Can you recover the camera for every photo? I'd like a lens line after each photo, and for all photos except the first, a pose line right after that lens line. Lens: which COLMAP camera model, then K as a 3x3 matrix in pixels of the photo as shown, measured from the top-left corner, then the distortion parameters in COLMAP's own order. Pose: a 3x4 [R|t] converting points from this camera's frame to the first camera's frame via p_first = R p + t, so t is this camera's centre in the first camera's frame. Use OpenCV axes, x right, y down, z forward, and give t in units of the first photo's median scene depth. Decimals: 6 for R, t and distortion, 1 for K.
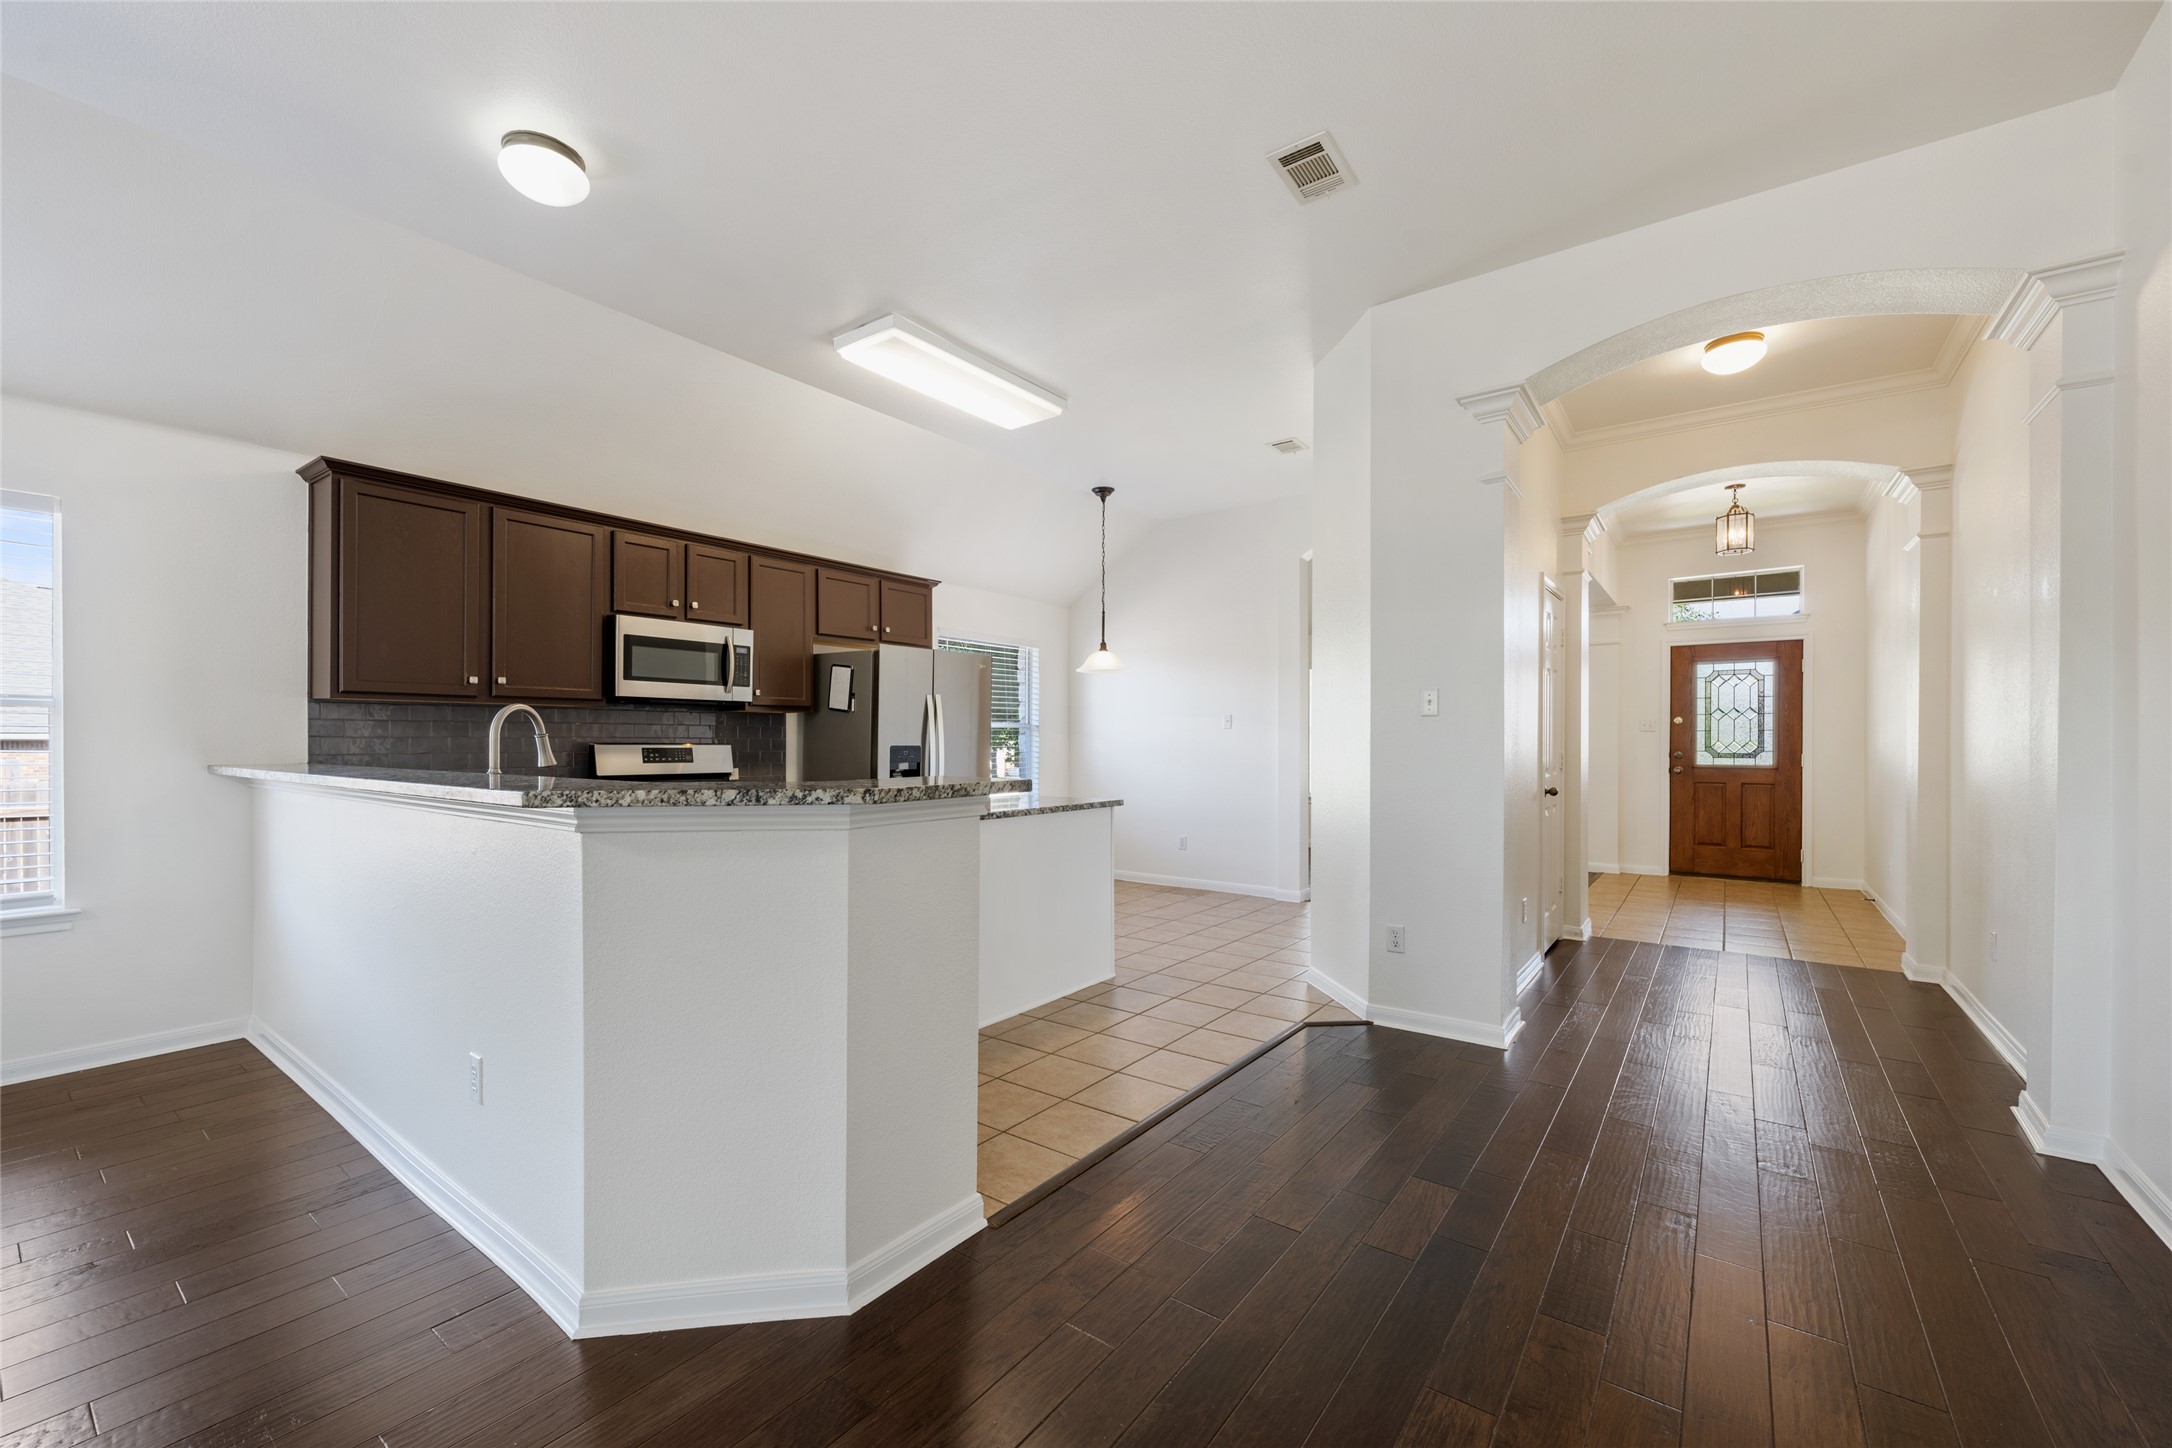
lens RADIAL K [[870.1, 0, 1074.4], [0, 870.1, 740.7], [0, 0, 1]] dist [0.002404, -0.001073]
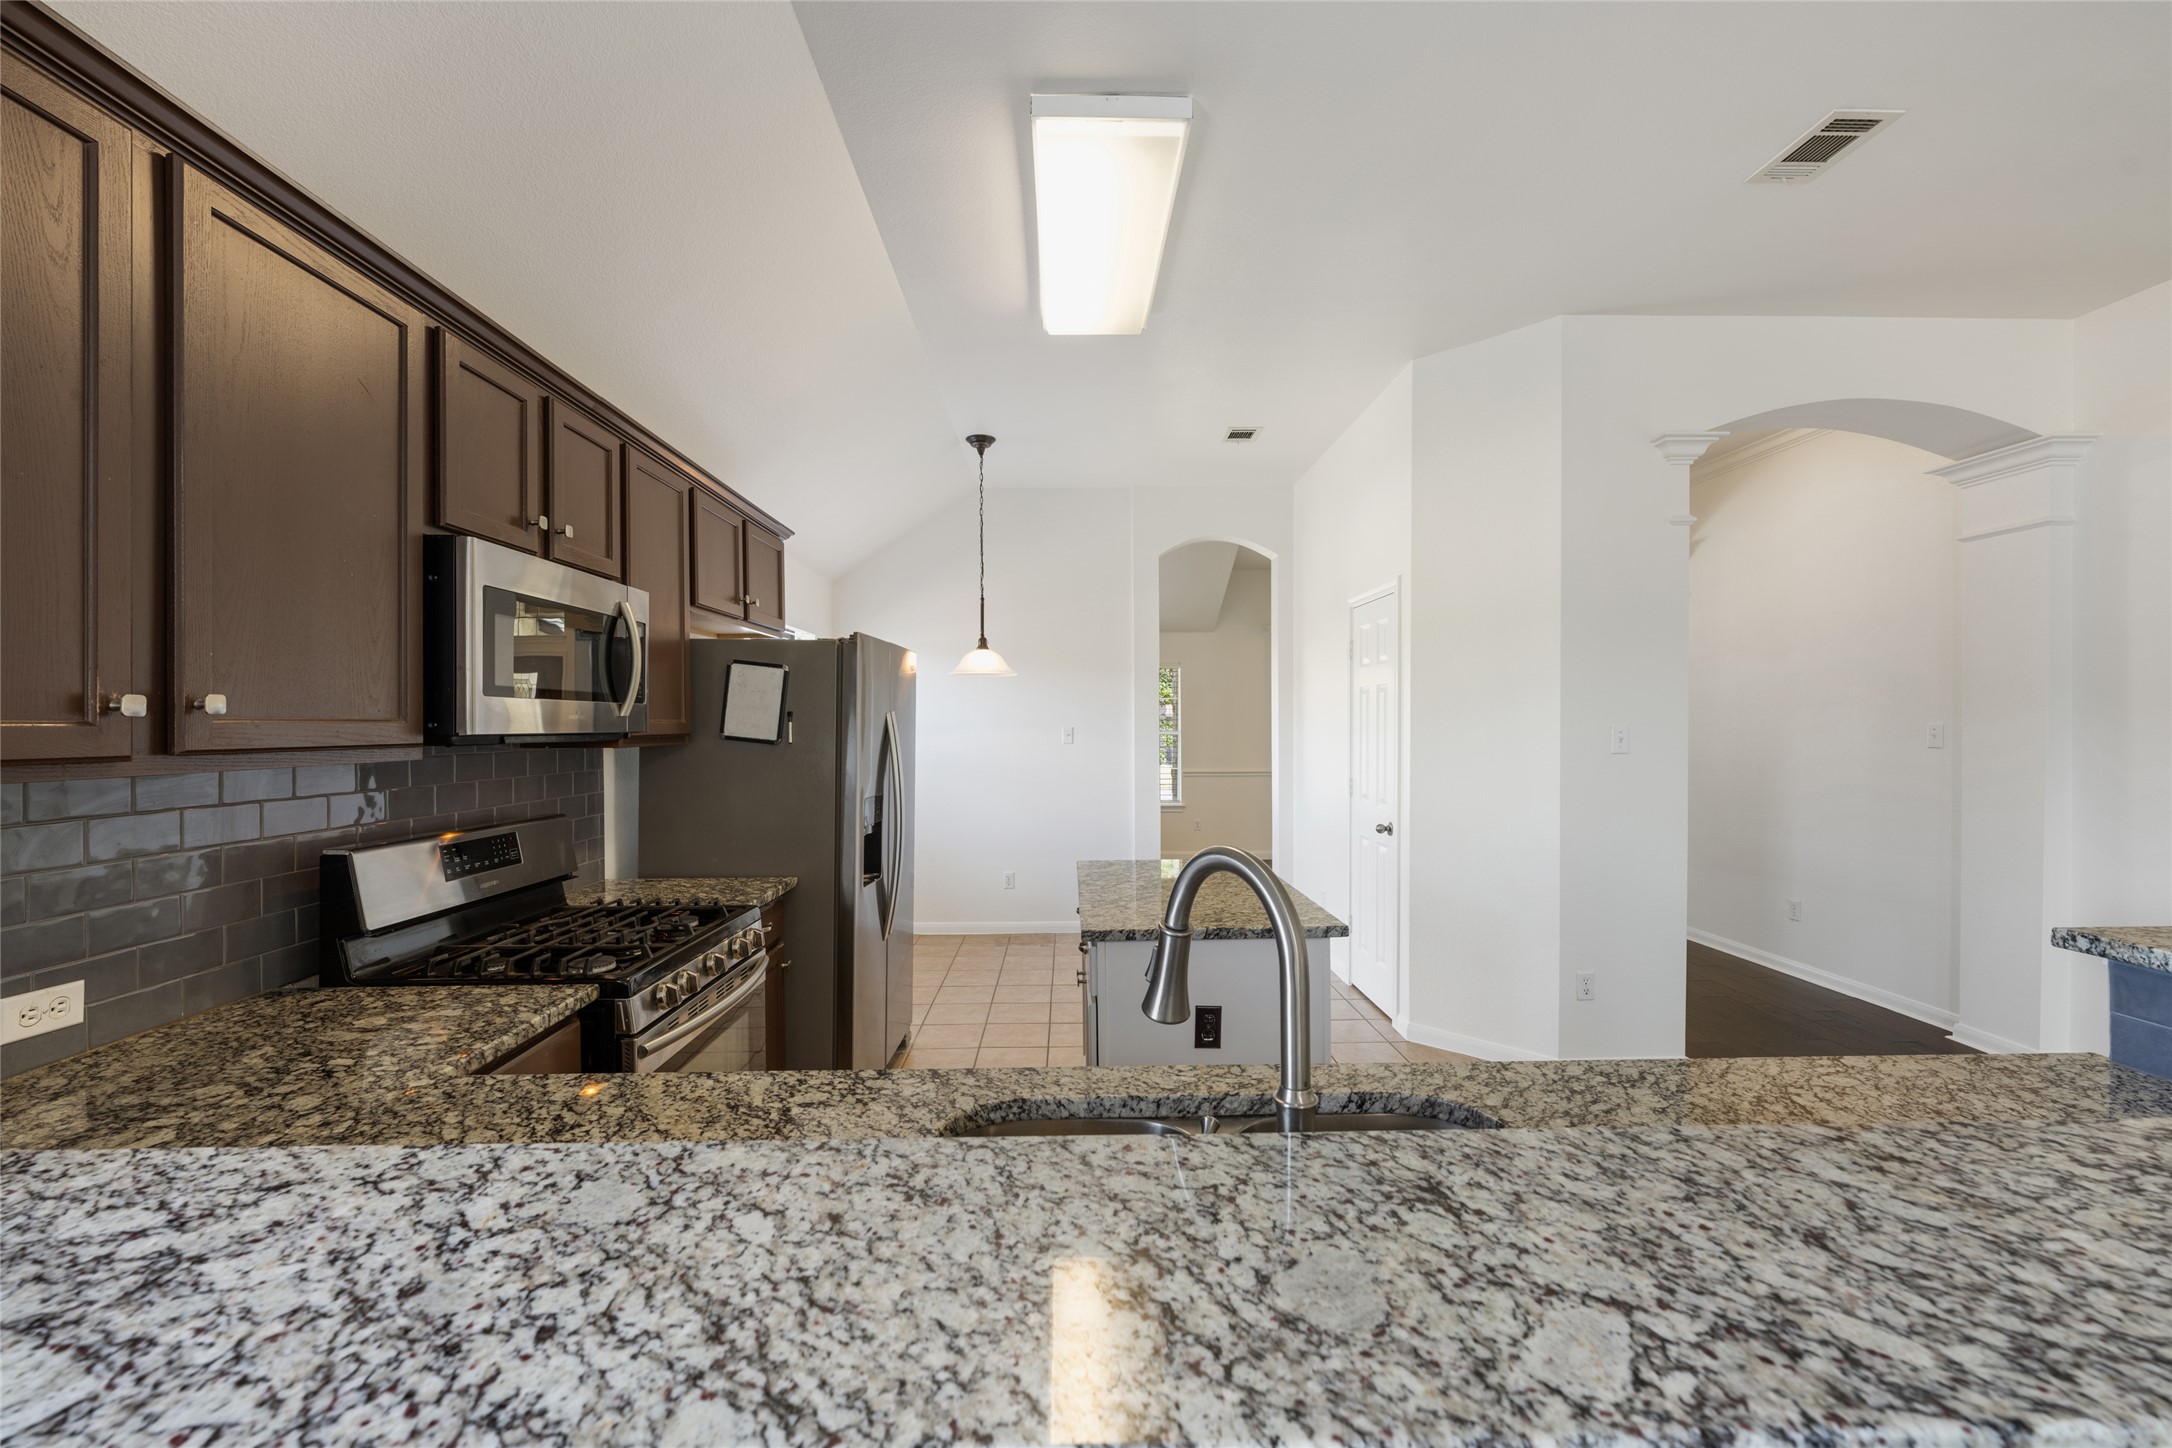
lens RADIAL K [[870.1, 0, 1082.7], [0, 870.1, 728.8], [0, 0, 1]] dist [0.002404, -0.001073]
pose [[0.785821, -0.009351, 0.618383, -0.514670], [0.006814, 0.999956, 0.006462, -0.050879], [-0.618416, -0.000864, 0.785851, 0.465640]]
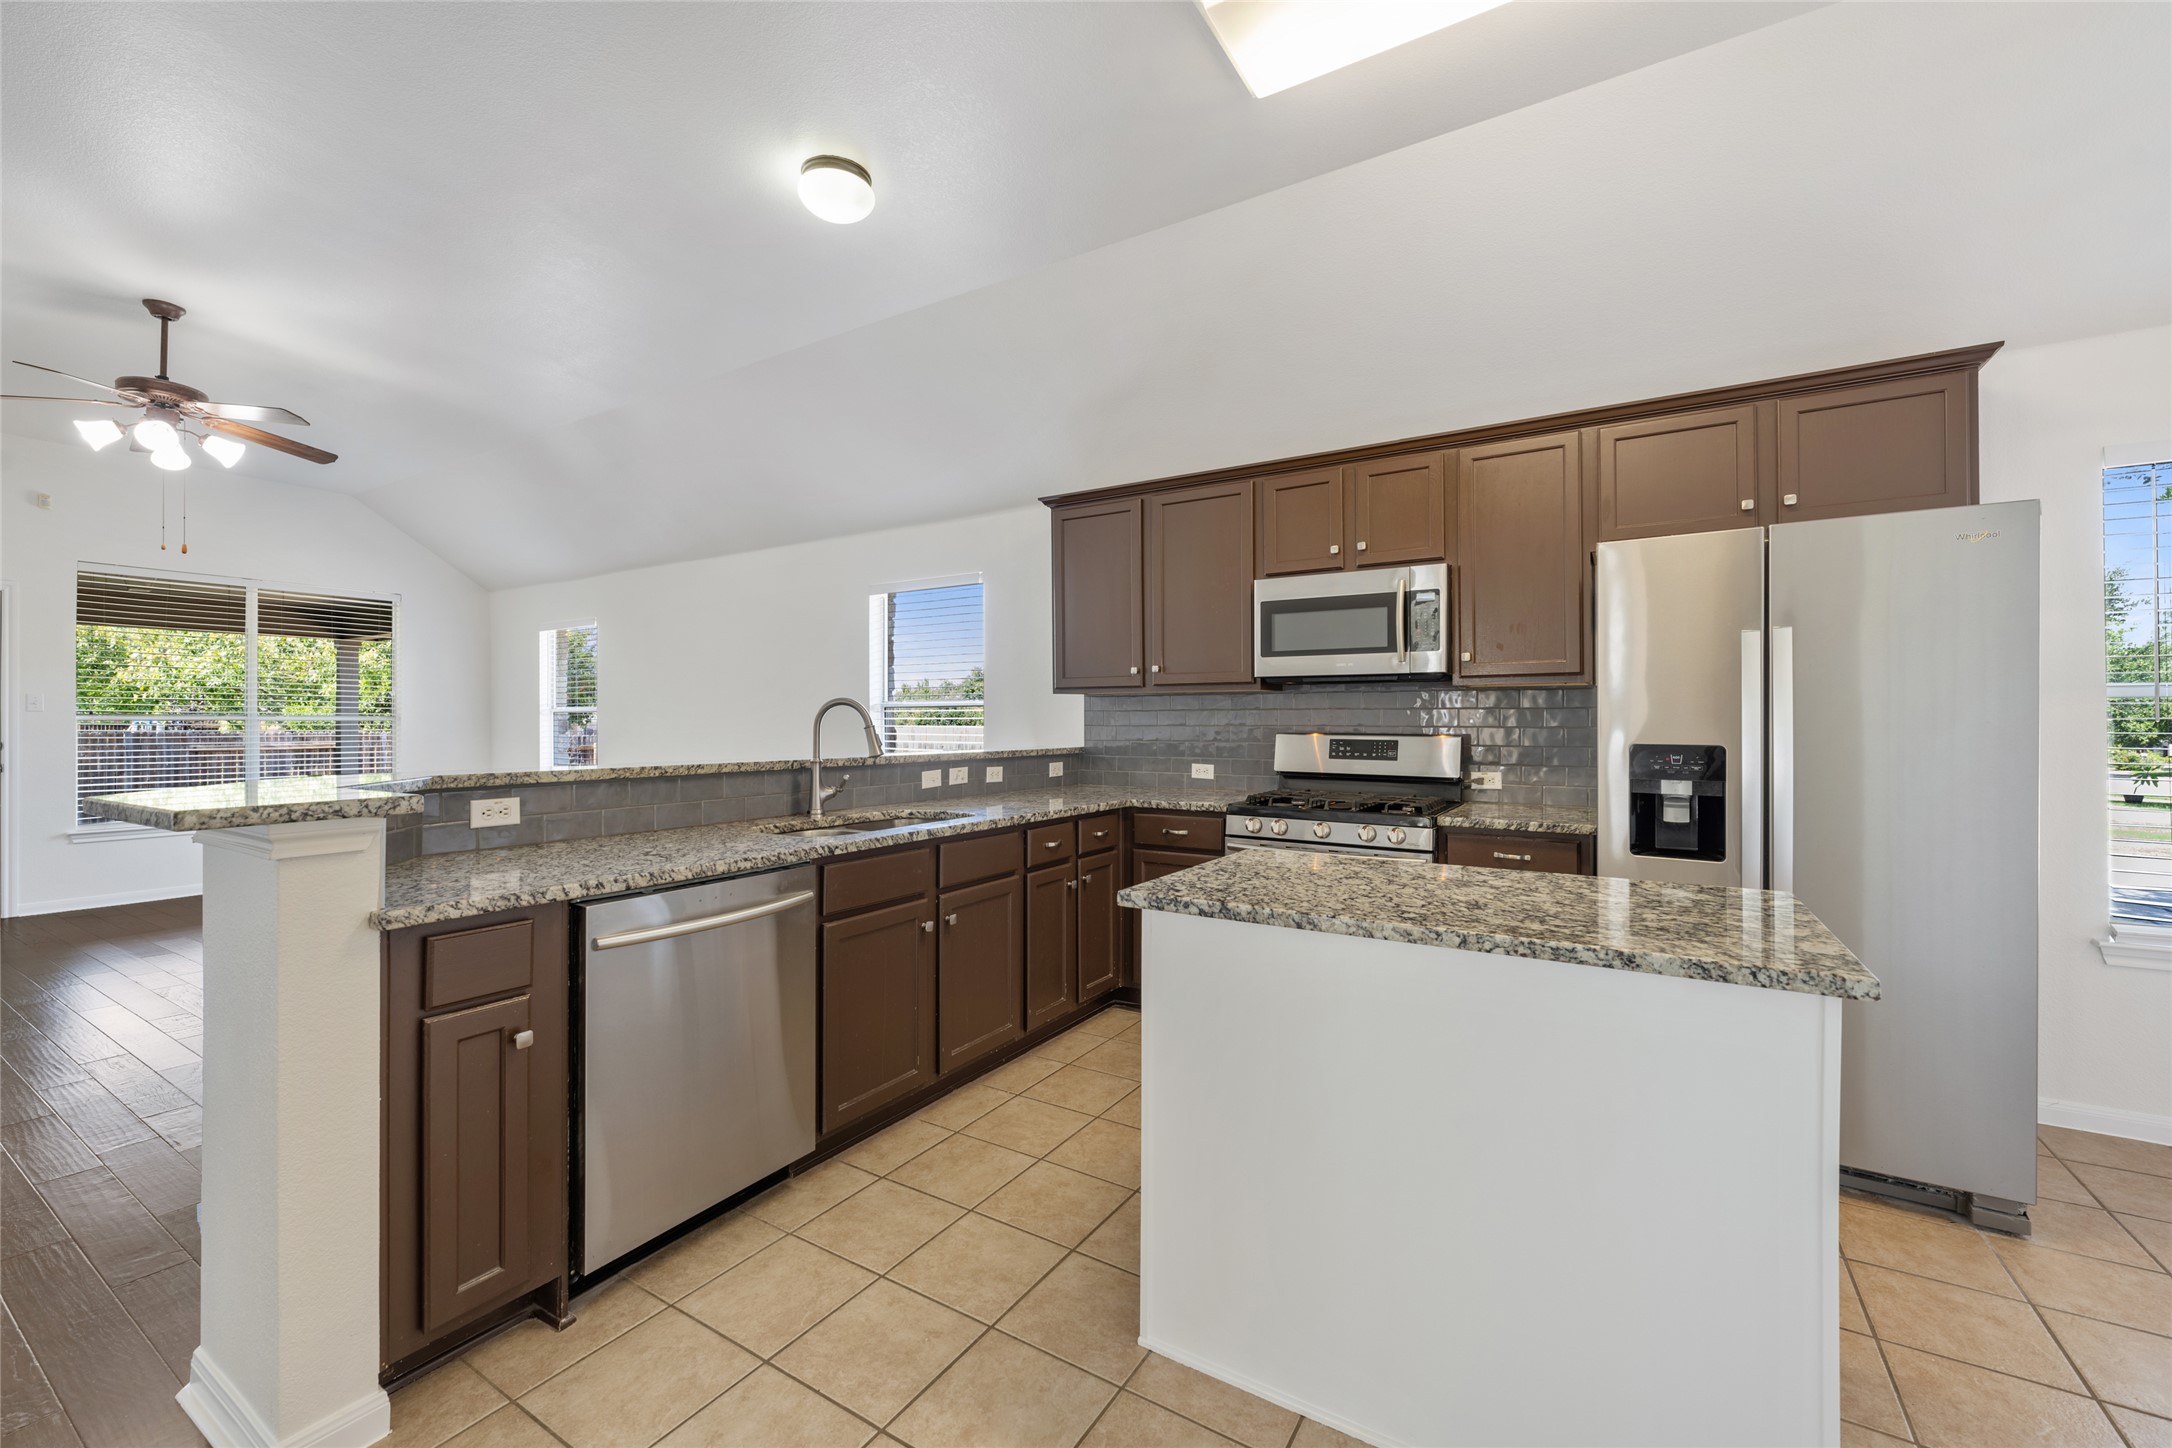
lens RADIAL K [[870.1, 0, 1107.2], [0, 870.1, 717.4], [0, 0, 1]] dist [0.002404, -0.001073]
pose [[0.096546, -0.005069, -0.995316, 0.277713], [0.001610, 0.999987, -0.004937, -0.008057], [0.995327, -0.001126, 0.096553, 0.722769]]
